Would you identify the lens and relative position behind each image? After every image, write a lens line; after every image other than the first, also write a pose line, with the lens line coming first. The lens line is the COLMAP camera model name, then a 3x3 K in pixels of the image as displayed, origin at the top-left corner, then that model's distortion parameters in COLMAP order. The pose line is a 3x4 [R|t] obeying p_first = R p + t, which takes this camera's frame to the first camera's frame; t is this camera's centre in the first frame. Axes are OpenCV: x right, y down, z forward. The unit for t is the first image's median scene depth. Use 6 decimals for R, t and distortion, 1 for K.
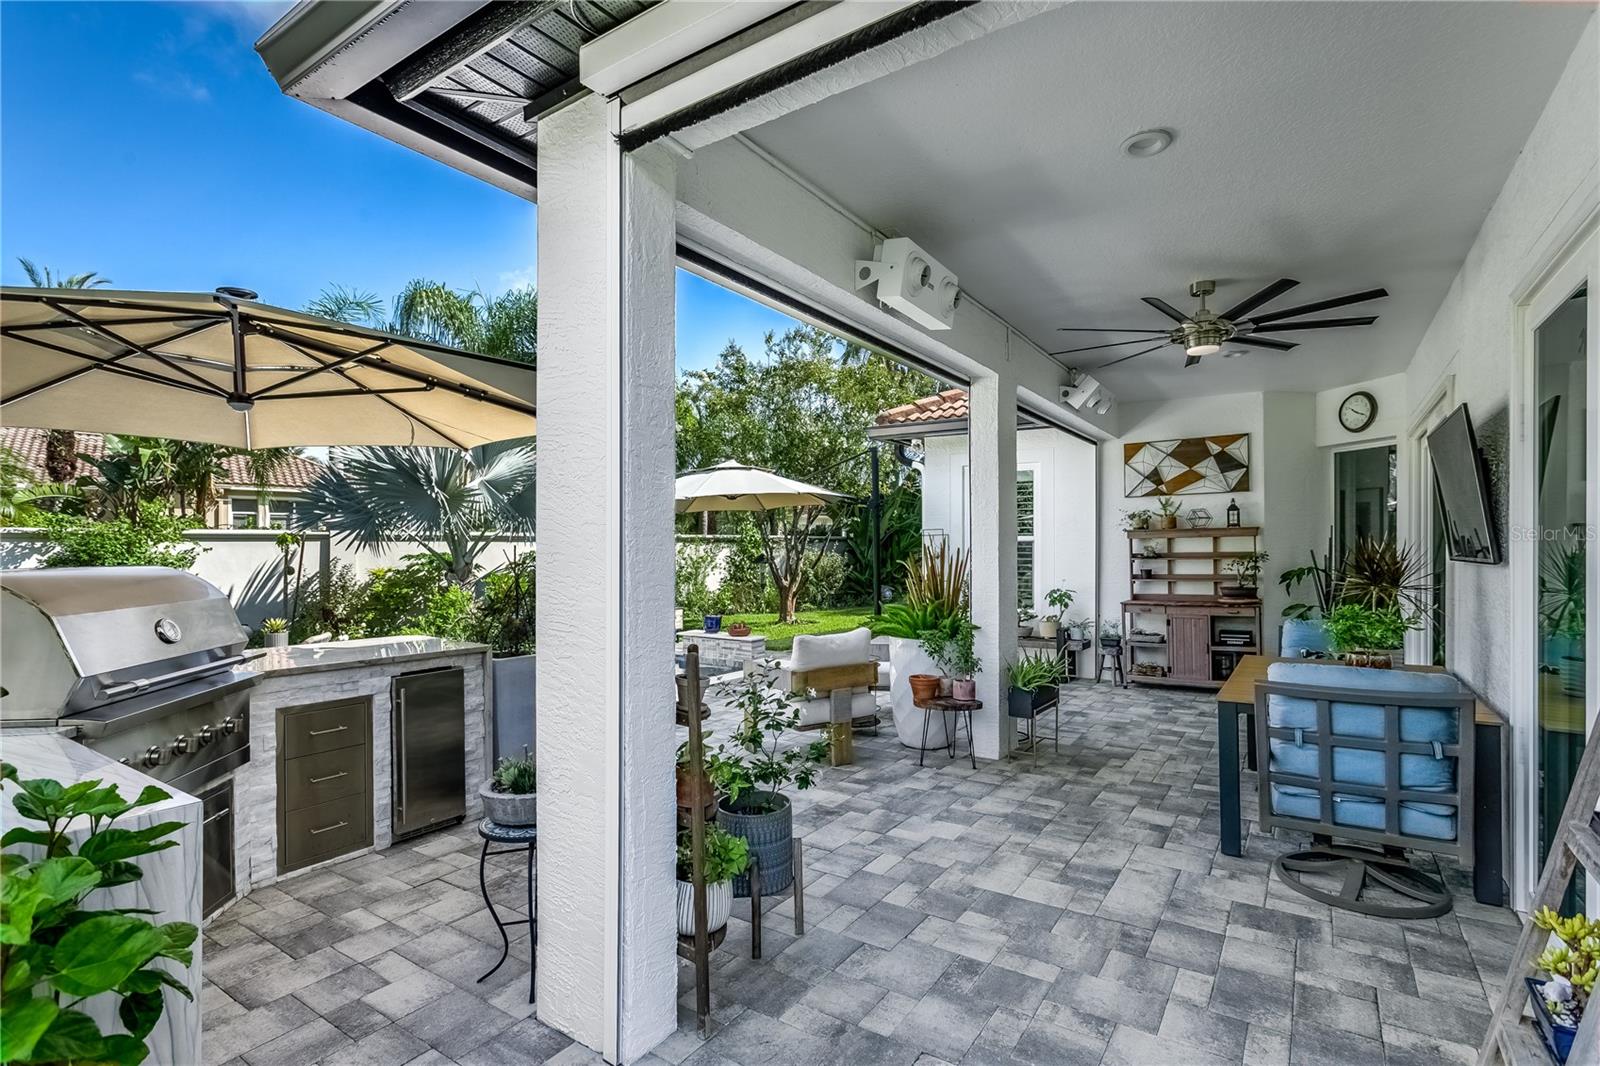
lens RADIAL K [[763.8, 0, 803.8], [0, 763.8, 532.7], [0, 0, 1]] dist [0.002530, -0.000052]
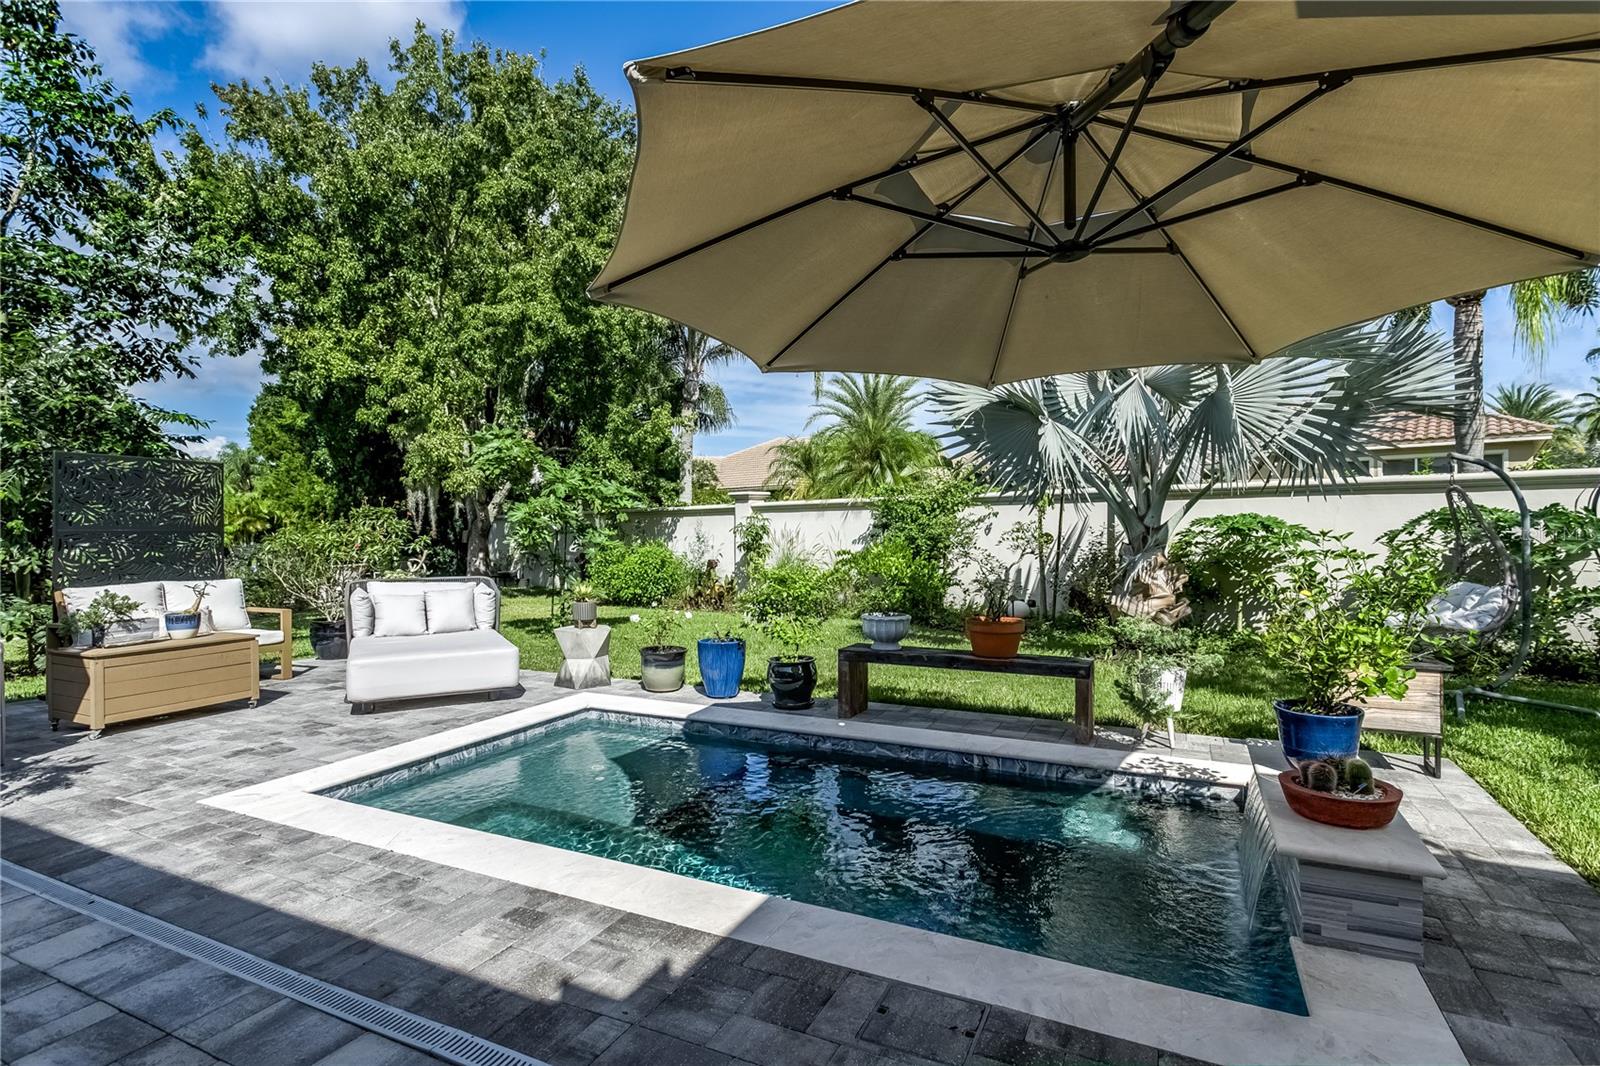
lens RADIAL K [[791.4, 0, 806.4], [0, 791.4, 529.4], [0, 0, 1]] dist [0.002937, 0.000294]
pose [[0.150282, 0.002959, -0.988639, 0.096466], [0.018124, 0.999819, 0.005748, 0.026040], [0.988477, -0.018782, 0.150202, 0.547375]]
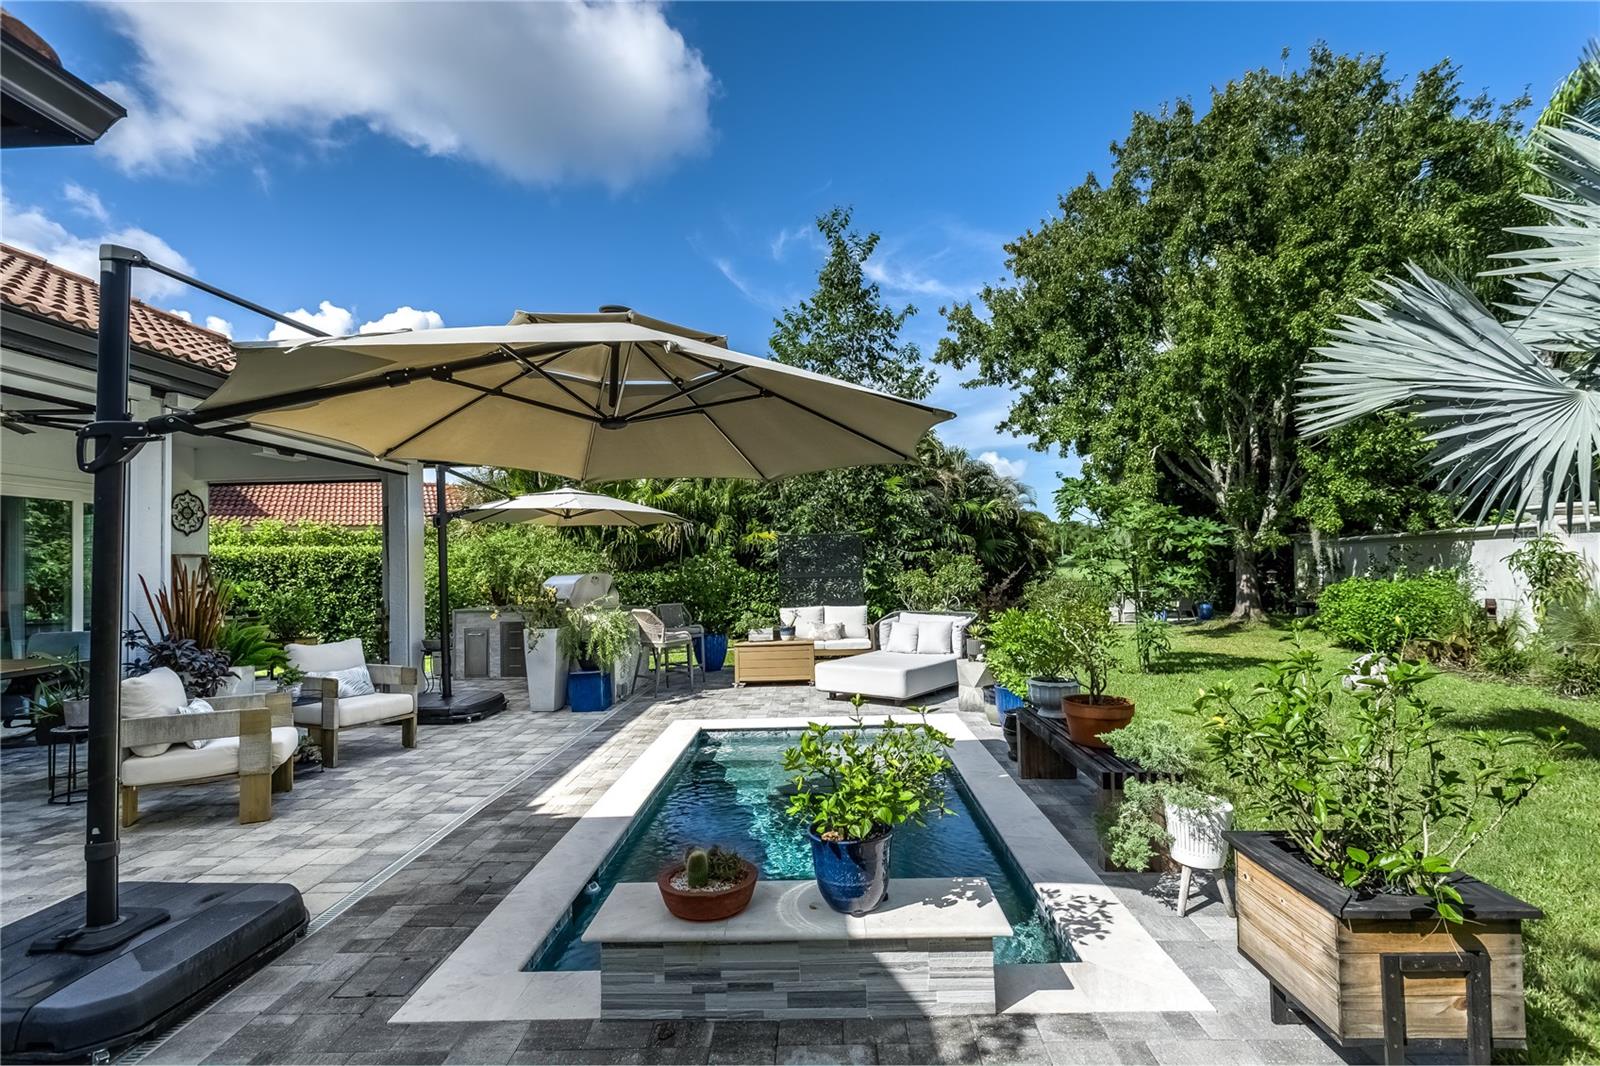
lens RADIAL K [[763.8, 0, 803.8], [0, 763.8, 532.7], [0, 0, 1]] dist [0.002530, -0.000052]
pose [[-0.844158, 0.004743, -0.536074, 0.015736], [0.040673, 0.997645, -0.055221, 0.019897], [0.534549, -0.068419, -0.842363, 0.847667]]
